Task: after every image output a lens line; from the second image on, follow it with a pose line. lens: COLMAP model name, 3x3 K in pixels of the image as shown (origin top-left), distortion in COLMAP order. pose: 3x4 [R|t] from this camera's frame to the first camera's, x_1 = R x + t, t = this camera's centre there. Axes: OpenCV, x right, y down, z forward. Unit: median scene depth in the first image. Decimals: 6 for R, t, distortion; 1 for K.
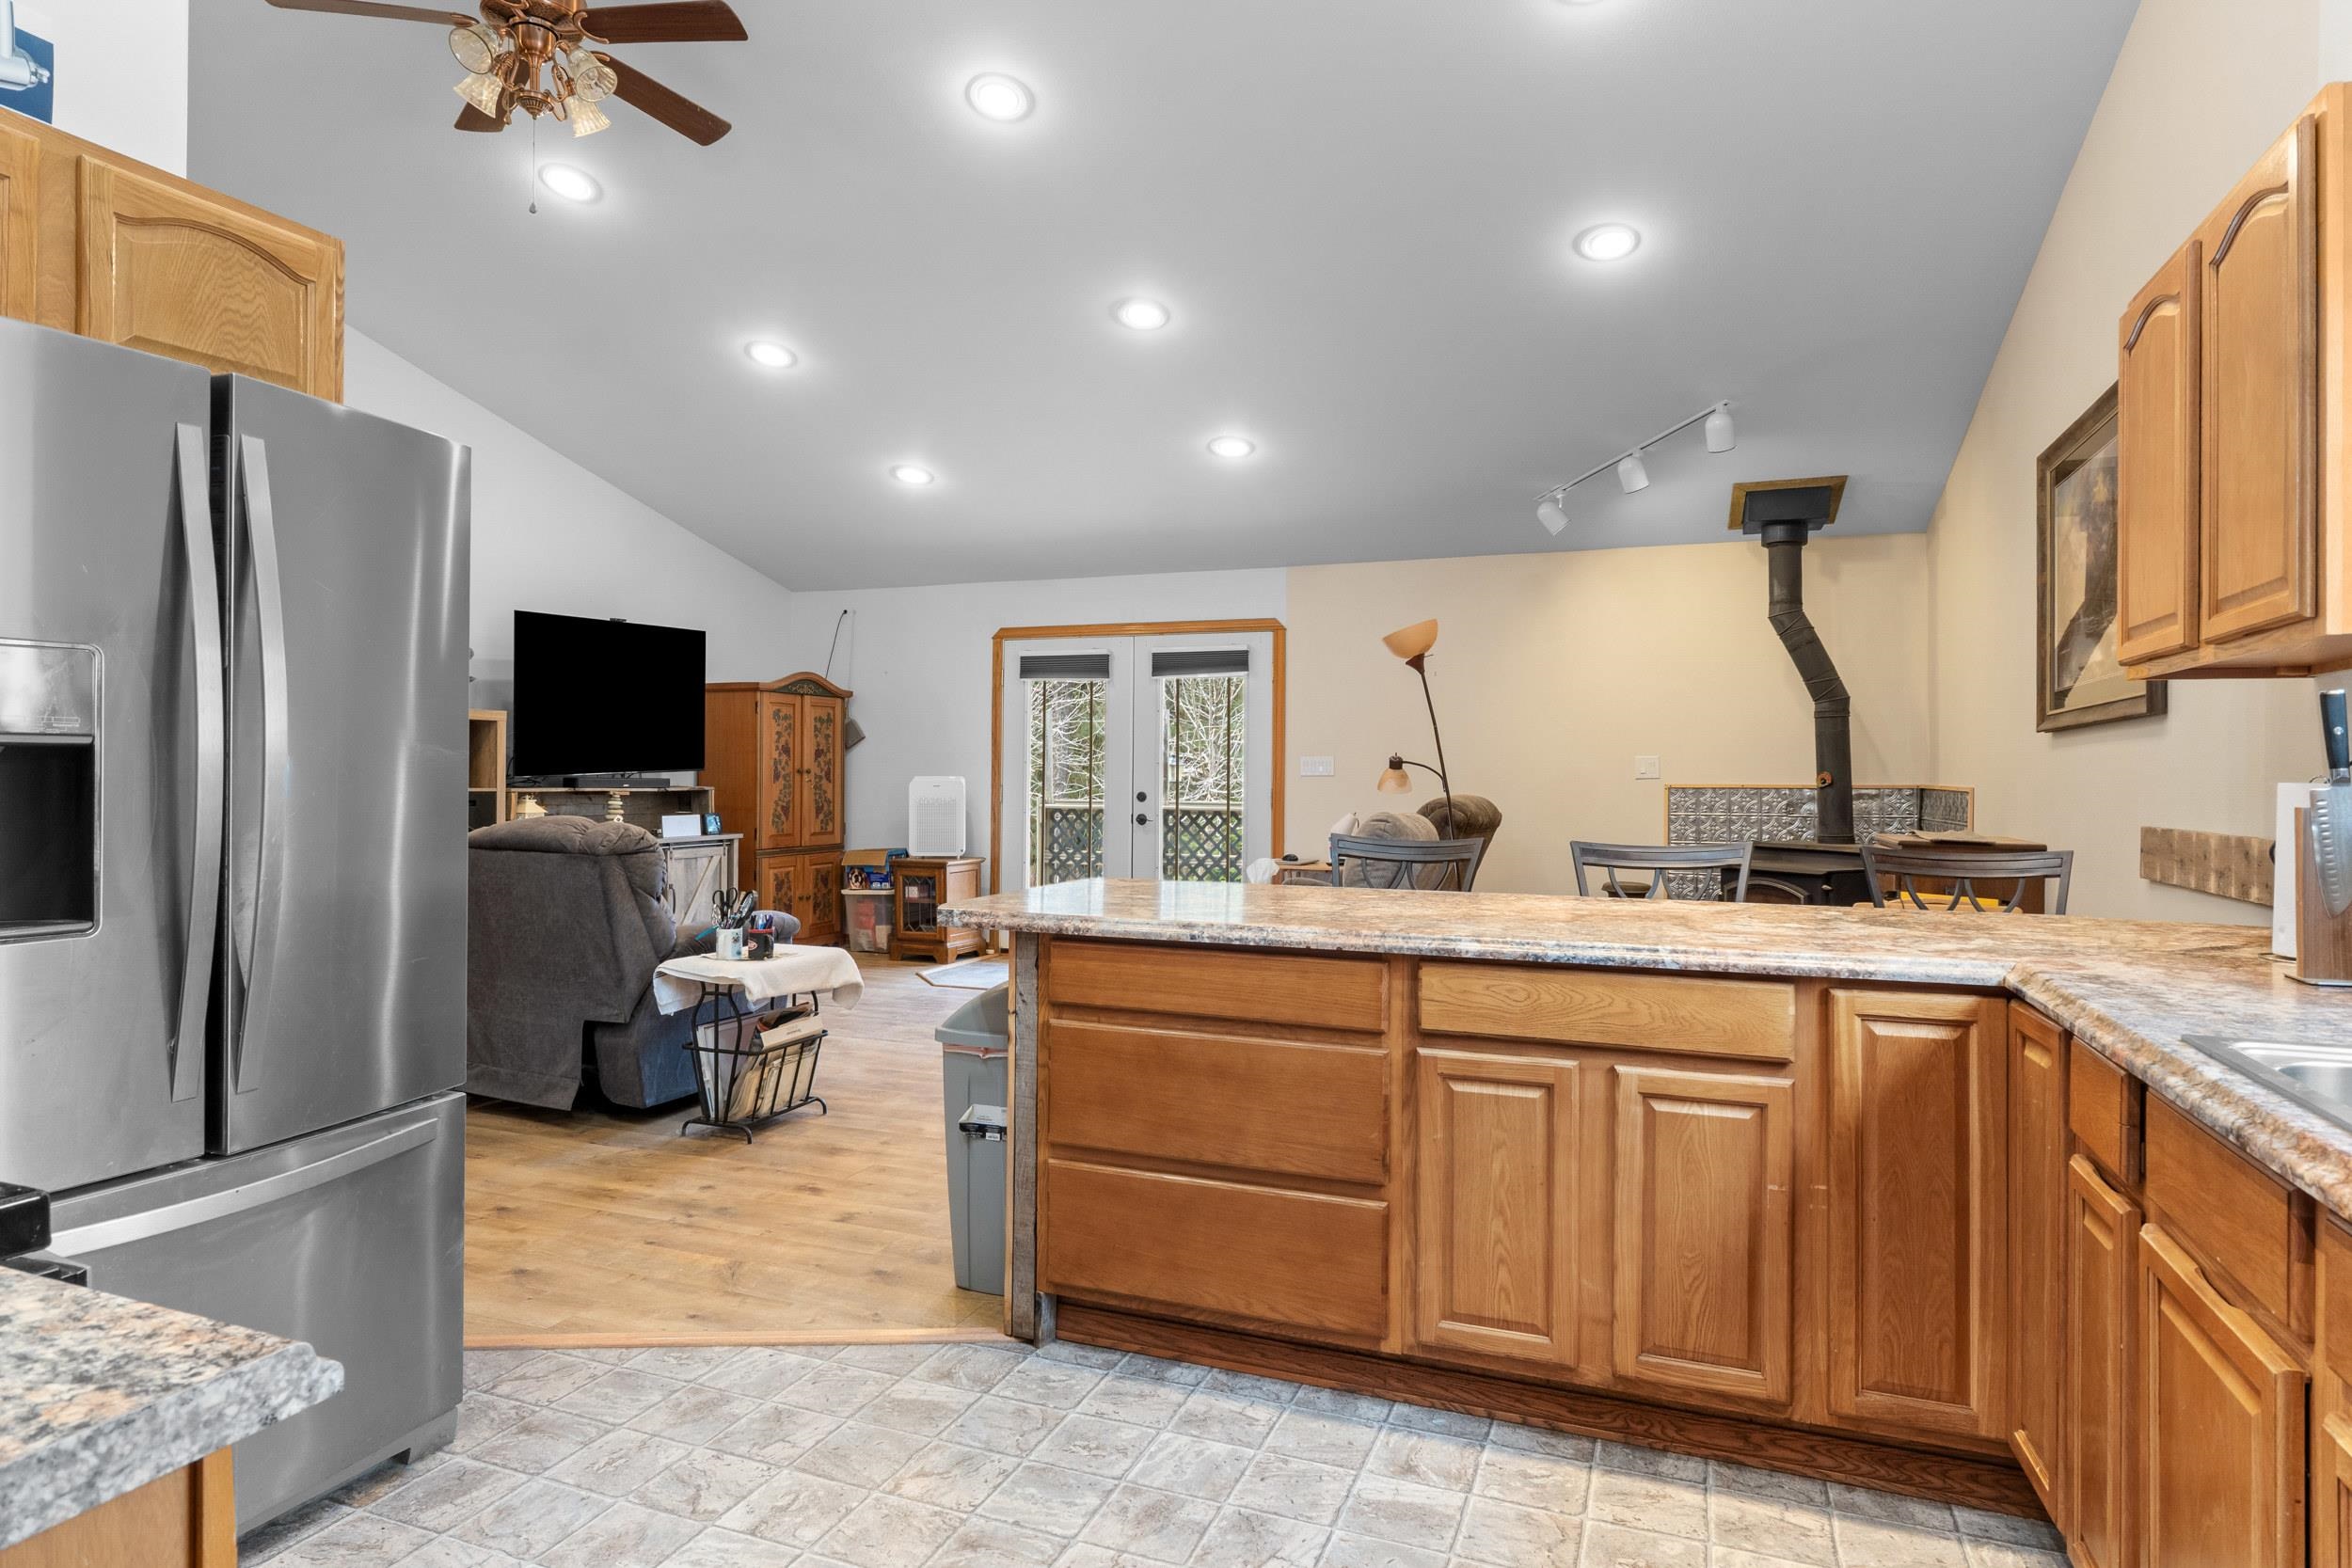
lens RADIAL K [[1313.3, 0, 1161.8], [0, 1313.3, 784.9], [0, 0, 1]] dist [-0.000985, 0.001572]
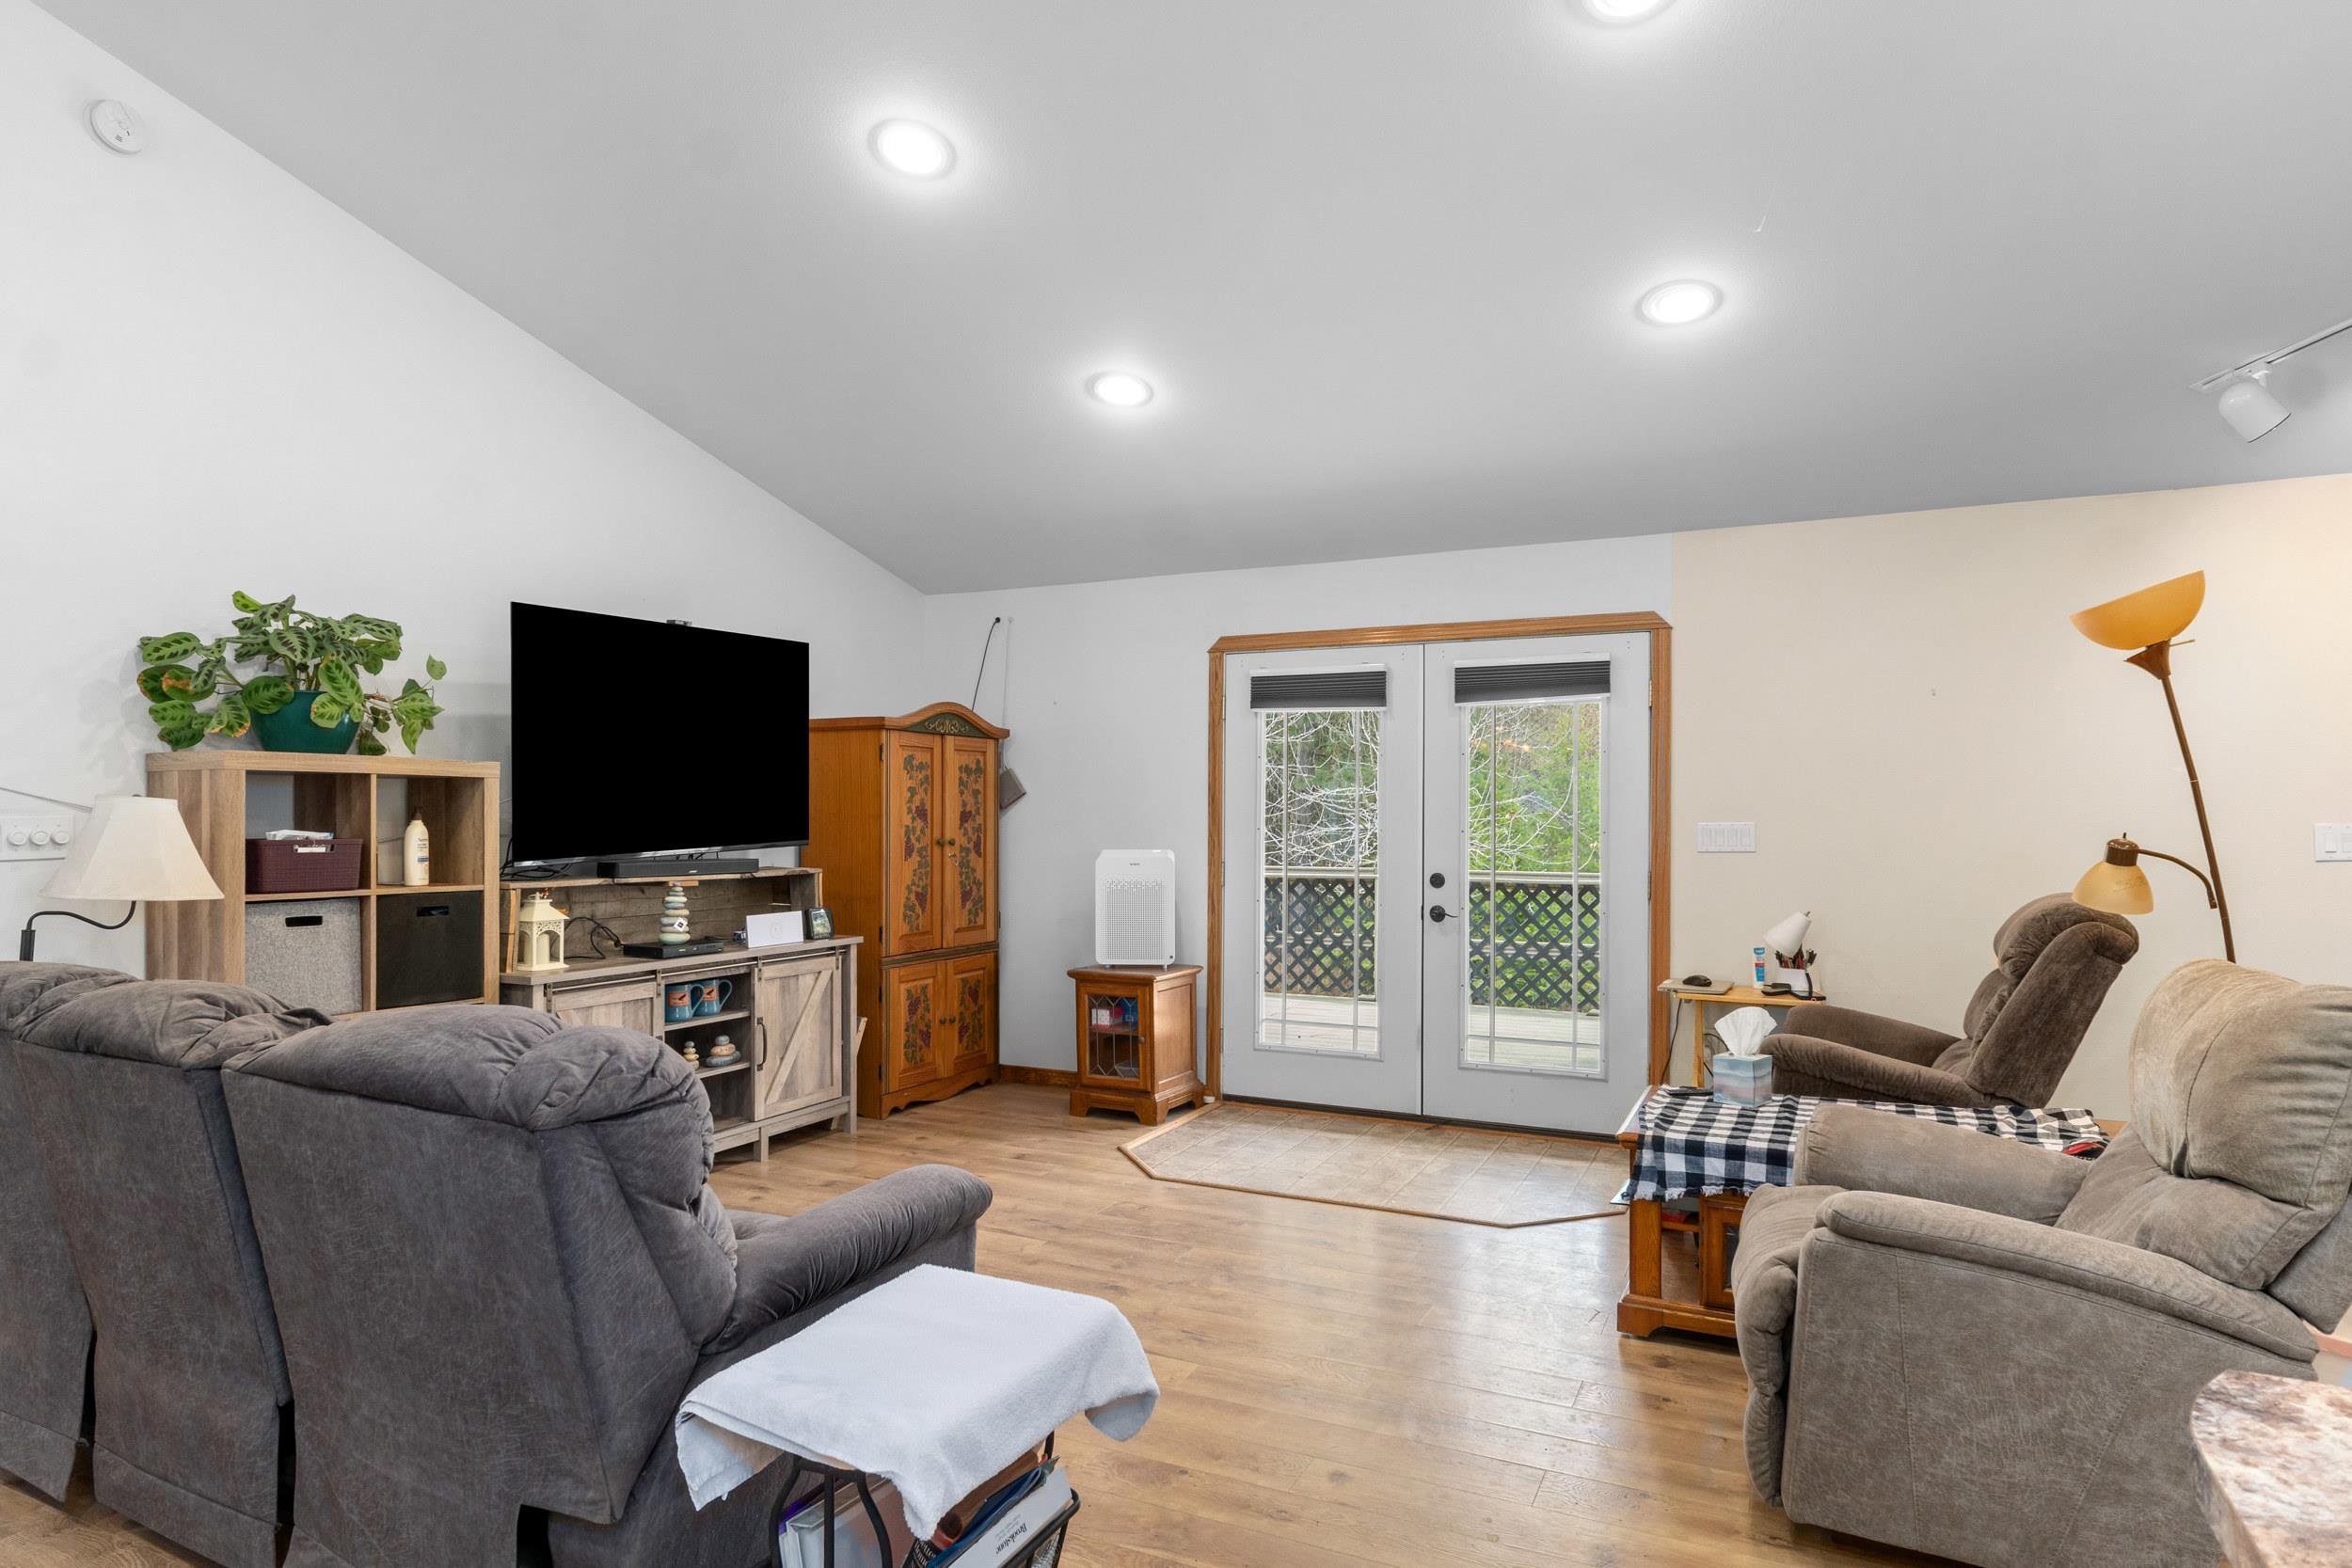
lens RADIAL K [[1313.3, 0, 1166.4], [0, 1313.3, 838.7], [0, 0, 1]] dist [-0.000985, 0.001572]
pose [[0.997328, -0.002749, -0.073006, -0.108582], [0.003429, 0.999952, 0.009196, -0.019828], [0.072977, -0.009421, 0.997289, 0.320903]]
